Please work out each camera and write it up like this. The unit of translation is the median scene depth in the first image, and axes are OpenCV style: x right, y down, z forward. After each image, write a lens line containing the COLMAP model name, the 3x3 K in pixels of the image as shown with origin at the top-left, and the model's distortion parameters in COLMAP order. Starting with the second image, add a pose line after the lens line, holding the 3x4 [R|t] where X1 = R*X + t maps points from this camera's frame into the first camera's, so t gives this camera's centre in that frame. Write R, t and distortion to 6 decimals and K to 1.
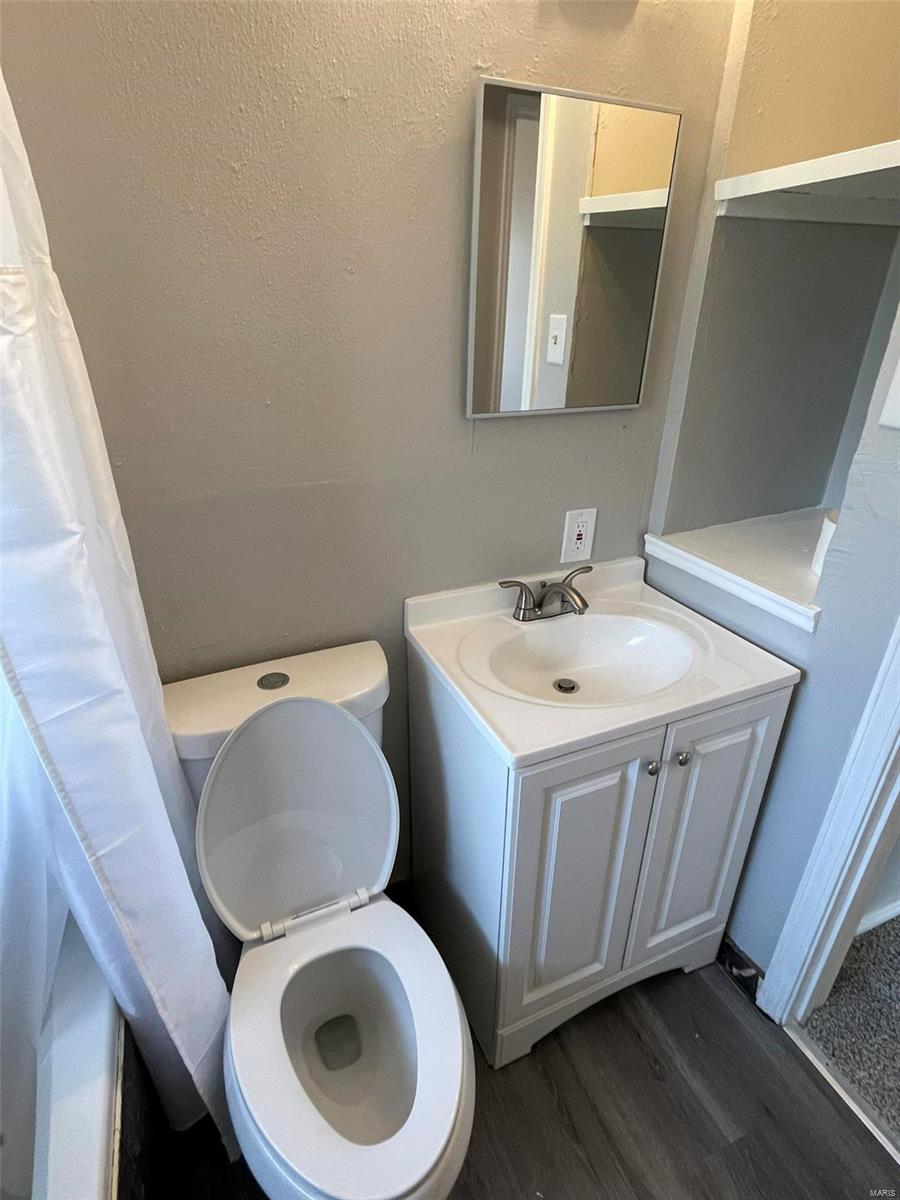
lens RADIAL K [[638.3, 0, 452.1], [0, 638.3, 565.6], [0, 0, 1]] dist [-0.046946, -0.000183]
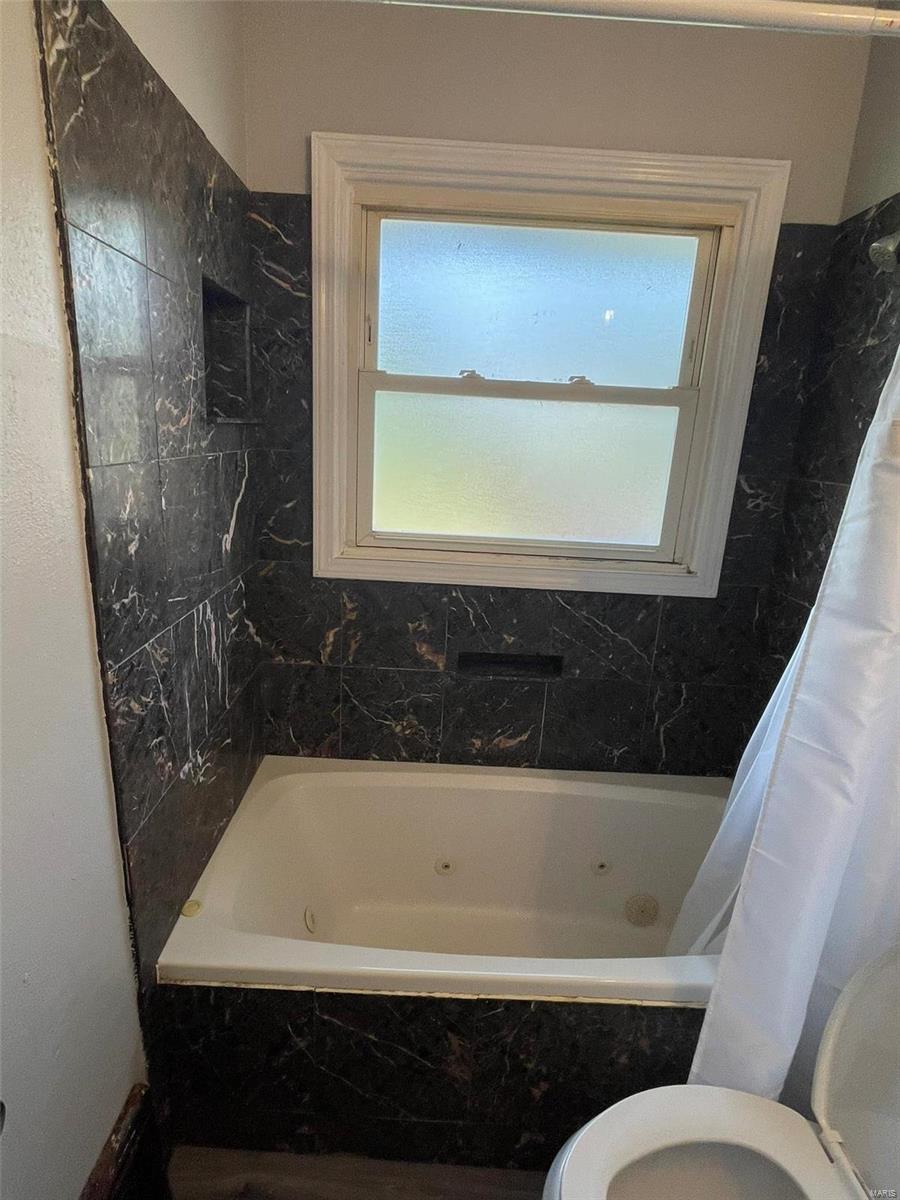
lens RADIAL K [[603.2, 0, 450.0], [0, 603.2, 600.0], [0, 0, 1]] dist [0.010245, -0.010724]
pose [[-0.395498, 0.190795, -0.898431, 0.445710], [-0.430574, 0.825523, 0.364855, -0.092369], [0.811288, 0.531140, -0.244341, 0.326160]]
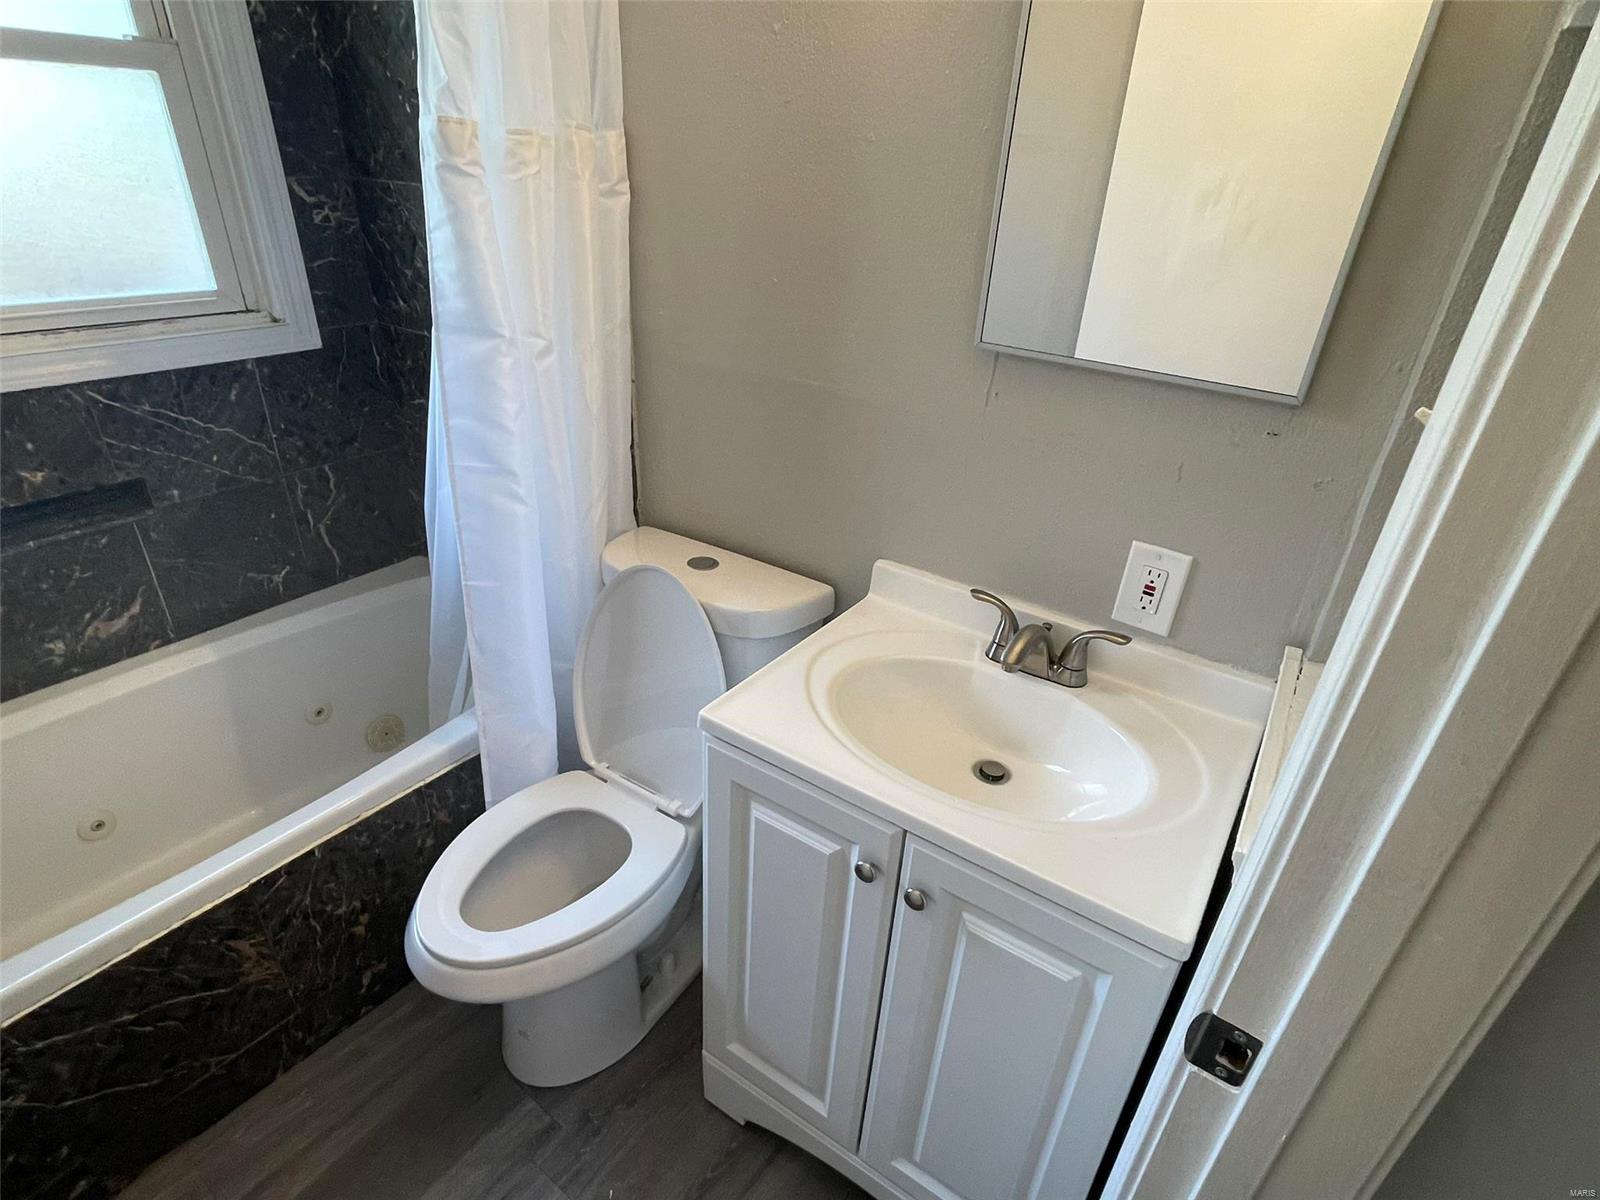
lens RADIAL K [[819.9, 0, 800.0], [0, 819.9, 600.0], [0, 0, 1]] dist [-0.046432, 0.026326]
pose [[0.533310, 0.407381, -0.741365, 0.684740], [-0.377904, 0.898822, 0.222054, -0.095080], [0.756815, 0.161741, 0.633301, 0.283812]]
